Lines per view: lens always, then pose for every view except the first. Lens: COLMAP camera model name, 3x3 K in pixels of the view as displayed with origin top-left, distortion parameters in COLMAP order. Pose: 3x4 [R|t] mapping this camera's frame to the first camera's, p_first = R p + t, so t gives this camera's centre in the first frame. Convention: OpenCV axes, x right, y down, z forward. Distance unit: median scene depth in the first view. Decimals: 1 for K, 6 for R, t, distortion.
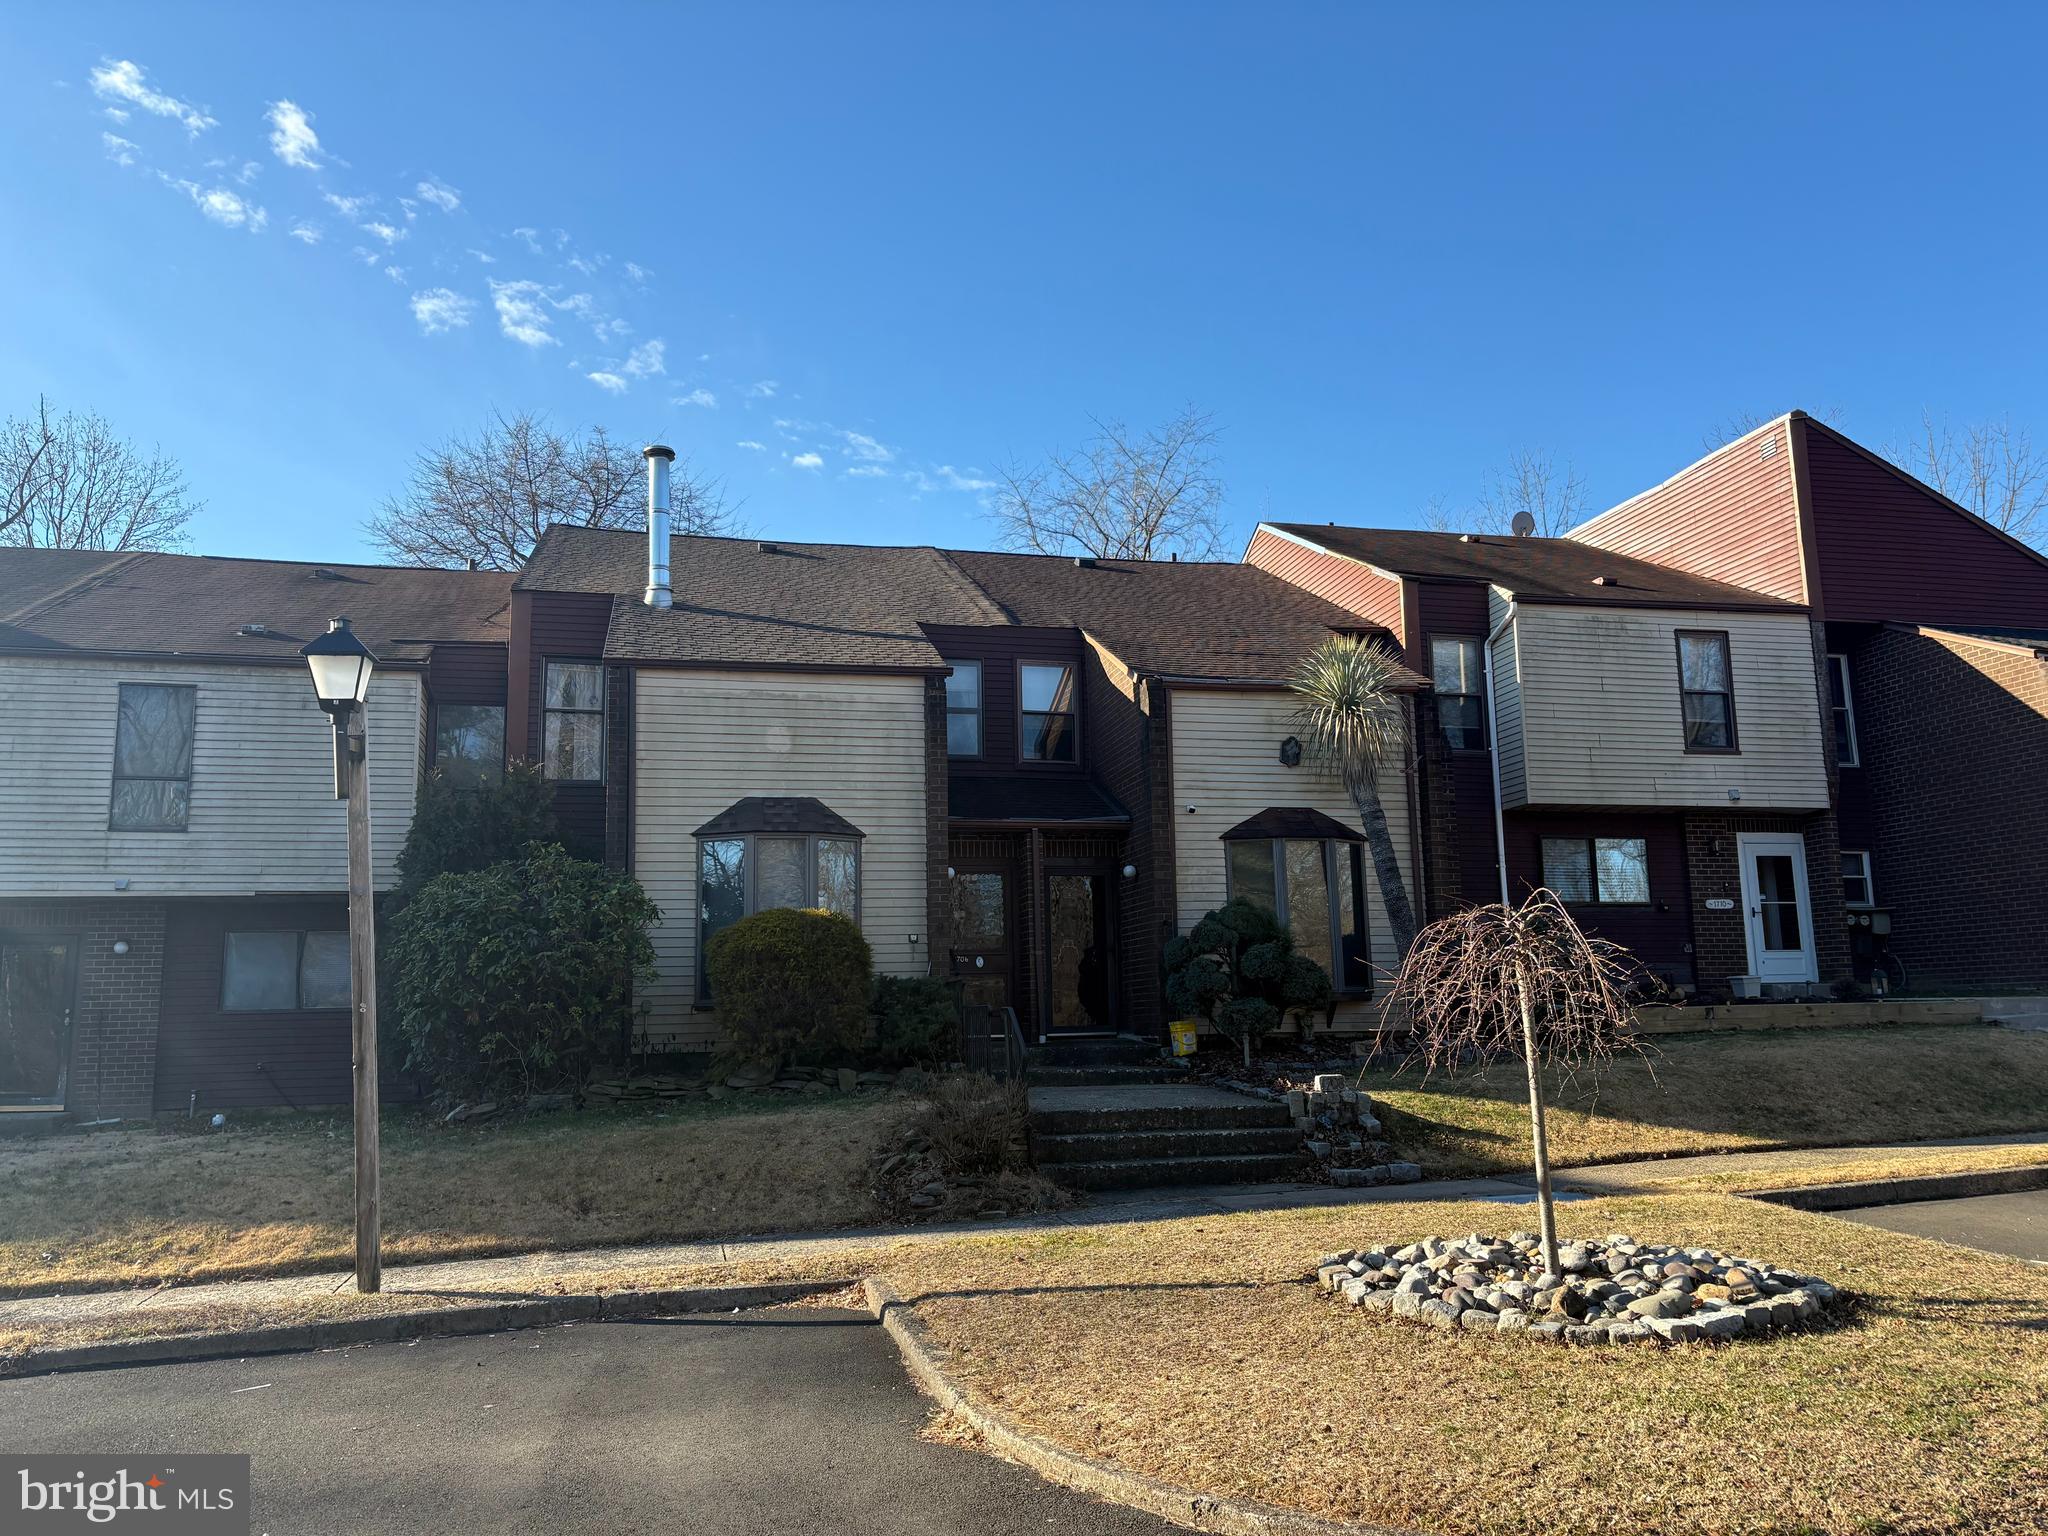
lens RADIAL K [[1529.4, 0, 1028.7], [0, 1529.4, 771.3], [0, 0, 1]] dist [0.077562, -0.107983]
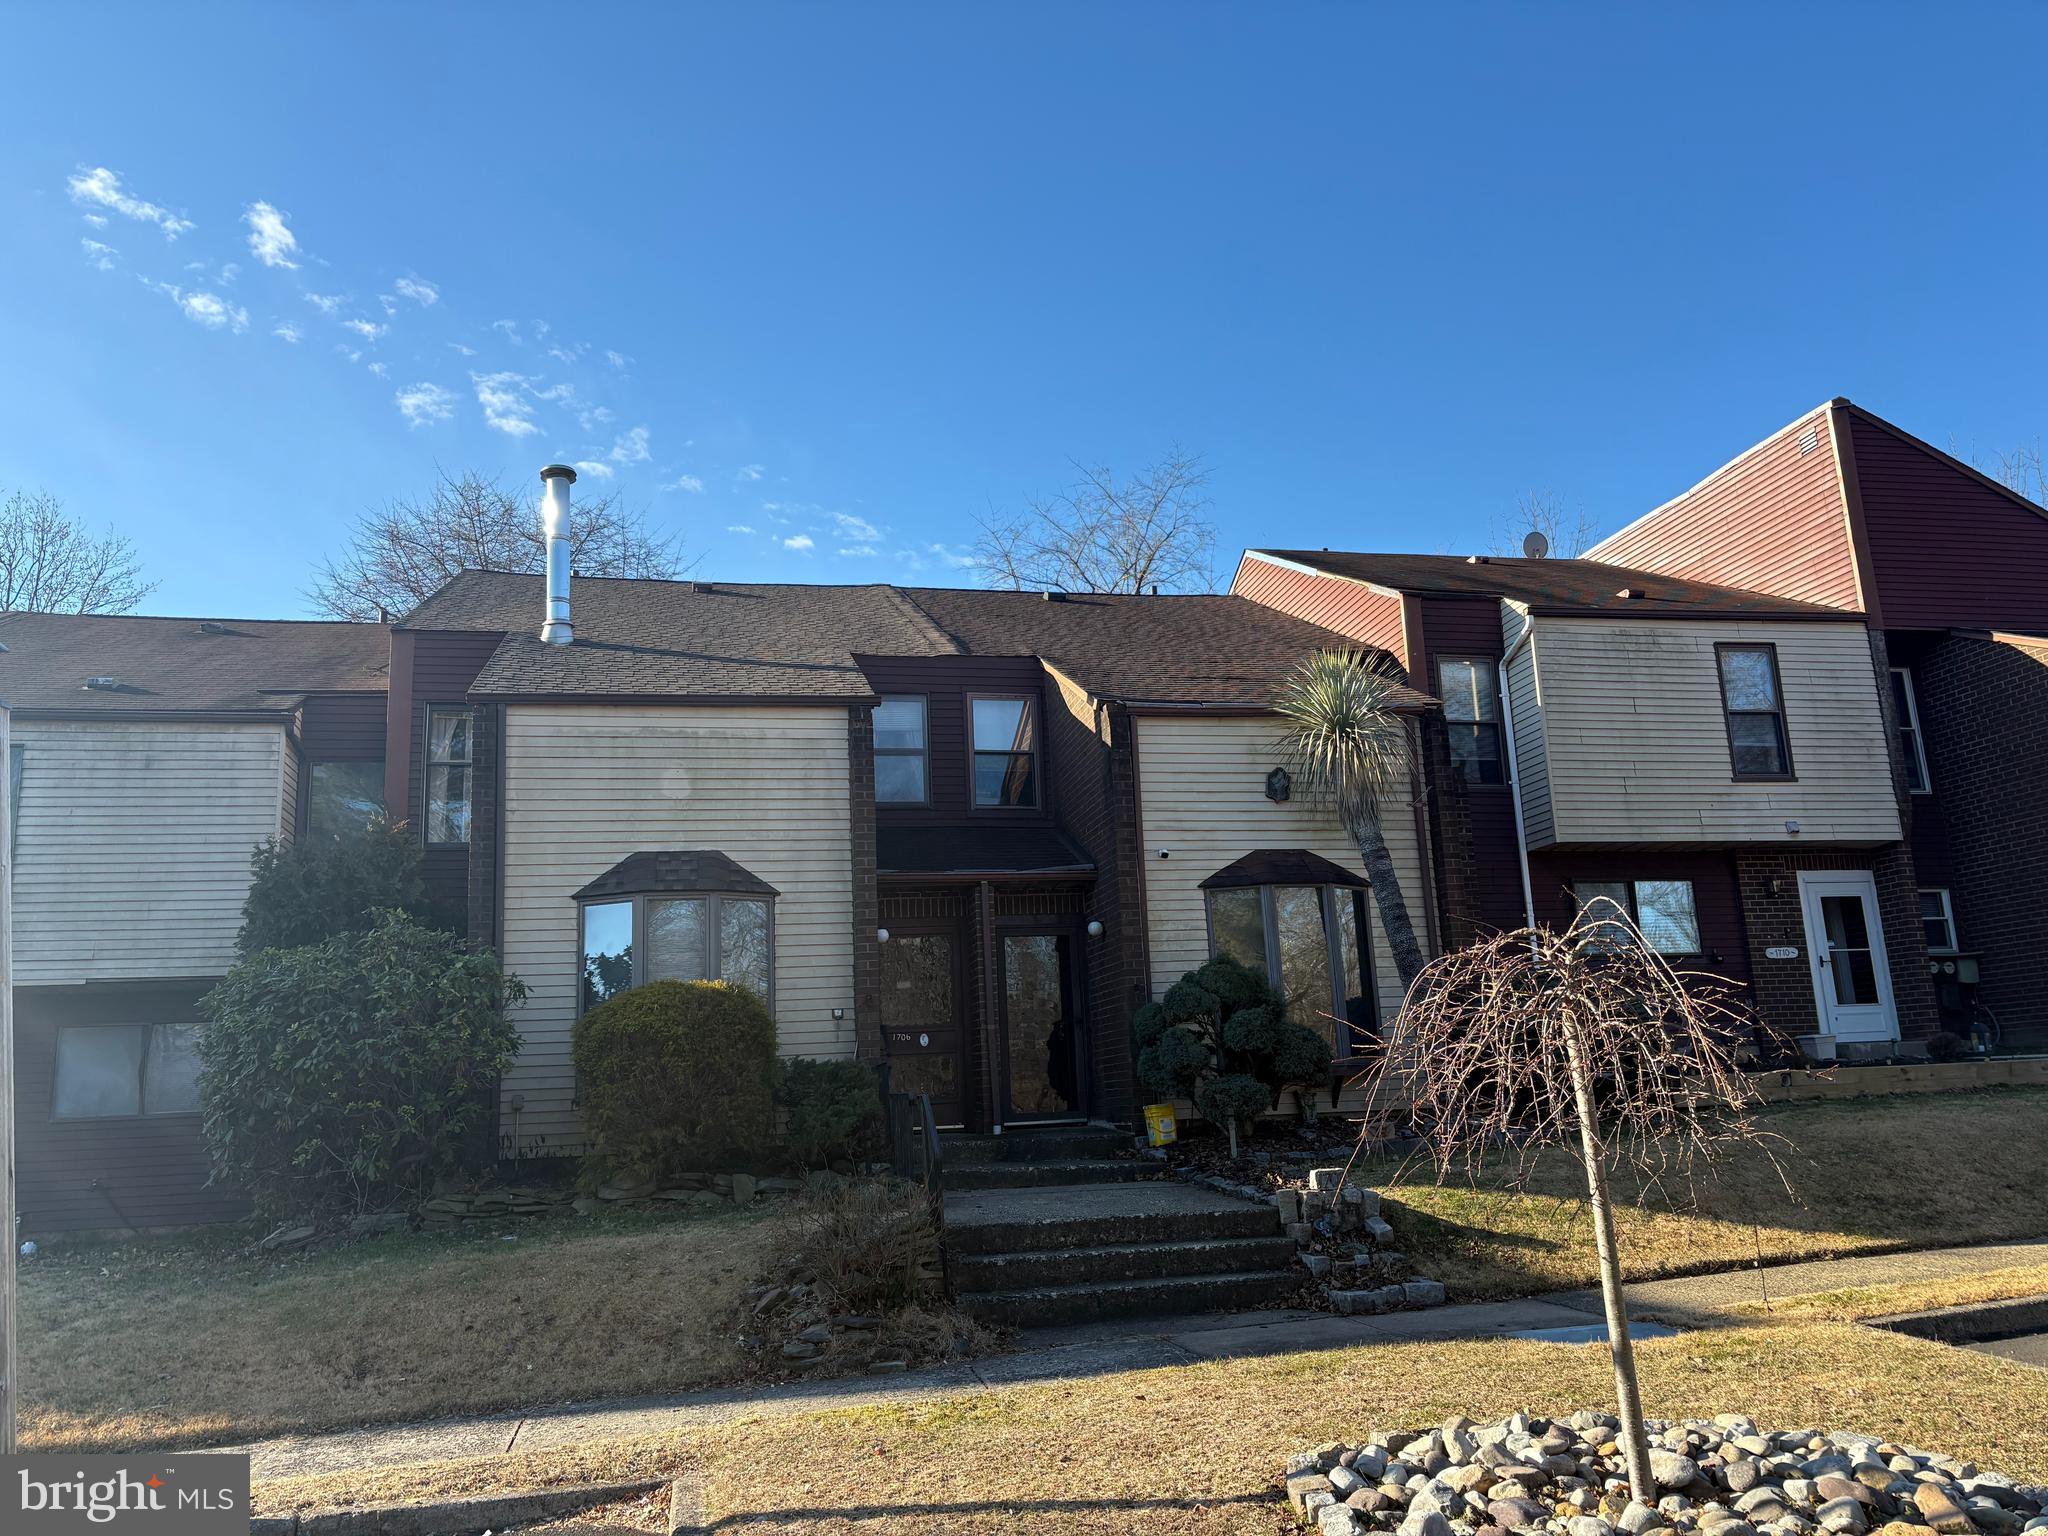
lens RADIAL K [[1544.3, 0, 1014.7], [0, 1544.3, 772.3], [0, 0, 1]] dist [0.060055, -0.062455]
pose [[0.999472, -0.027860, -0.016747, 0.039085], [0.027008, 0.998428, -0.049107, 0.019657], [0.018089, 0.048629, 0.998653, 0.133506]]
